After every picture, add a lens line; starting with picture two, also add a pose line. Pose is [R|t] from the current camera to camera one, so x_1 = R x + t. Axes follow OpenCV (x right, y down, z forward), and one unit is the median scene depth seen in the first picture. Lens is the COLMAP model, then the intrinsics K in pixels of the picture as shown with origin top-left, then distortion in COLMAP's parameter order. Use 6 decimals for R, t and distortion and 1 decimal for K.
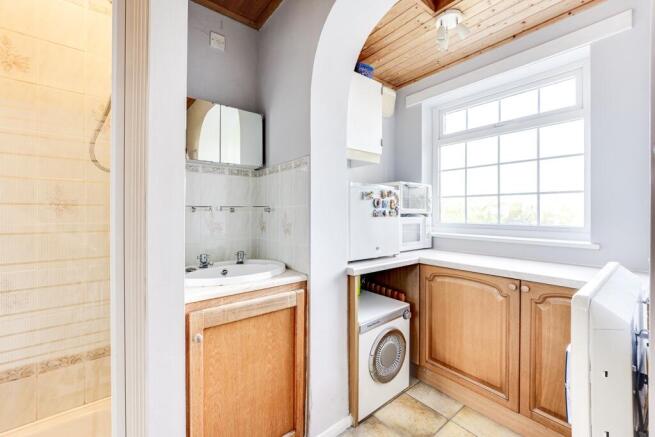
lens RADIAL K [[265.9, 0, 325.4], [0, 265.9, 213.2], [0, 0, 1]] dist [-0.014856, -0.000620]
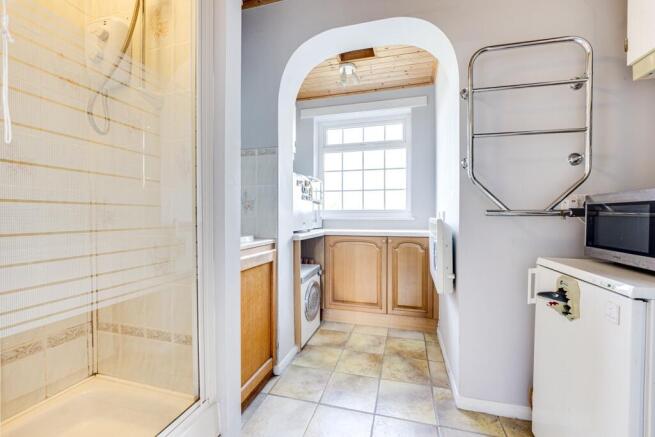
lens RADIAL K [[265.9, 0, 331.1], [0, 265.9, 218.5], [0, 0, 1]] dist [-0.014856, -0.000620]
pose [[0.816086, -0.008025, 0.577875, -0.457243], [0.002004, 0.999937, 0.011056, 0.092105], [-0.577928, -0.007865, 0.816050, -0.169169]]
